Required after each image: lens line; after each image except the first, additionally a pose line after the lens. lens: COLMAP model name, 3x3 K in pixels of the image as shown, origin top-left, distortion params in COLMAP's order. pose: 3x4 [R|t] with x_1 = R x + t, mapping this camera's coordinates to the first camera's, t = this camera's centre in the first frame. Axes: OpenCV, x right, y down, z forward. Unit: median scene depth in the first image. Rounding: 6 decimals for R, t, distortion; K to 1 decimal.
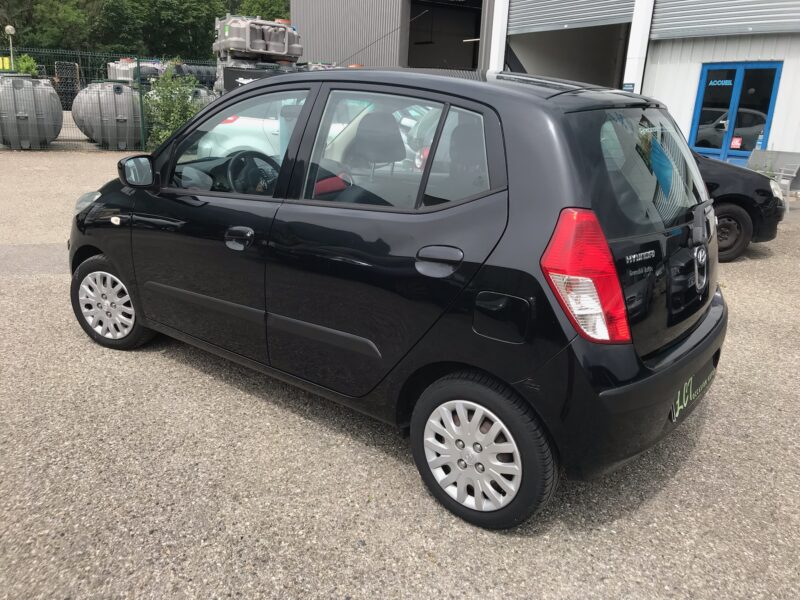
lens RADIAL K [[652.3, 0, 394.5], [0, 652.3, 300.3], [0, 0, 1]] dist [0.023317, -0.005584]
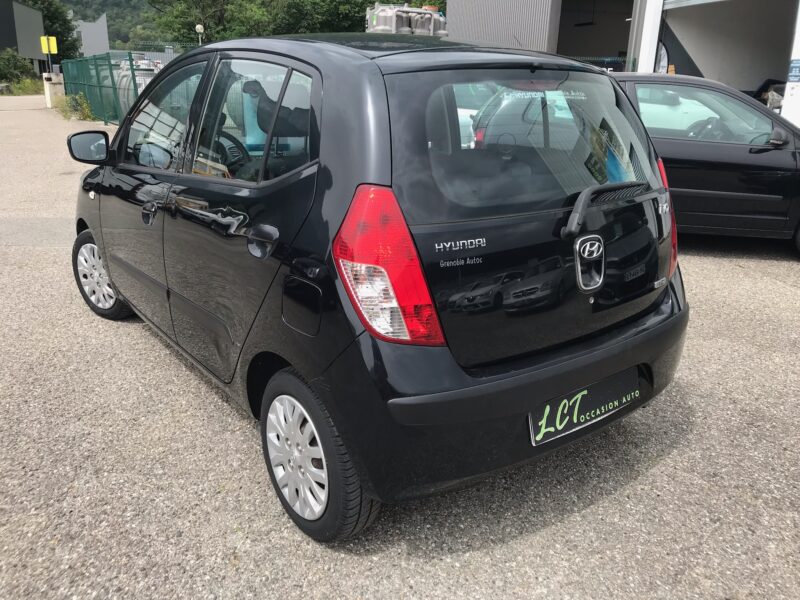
lens RADIAL K [[652.3, 0, 401.1], [0, 652.3, 300.8], [0, 0, 1]] dist [0.023317, -0.005584]
pose [[0.967848, 0.062309, -0.243696, 0.289654], [-0.058479, 0.998025, 0.022929, -0.005591], [0.244644, -0.007940, 0.969581, 0.095494]]
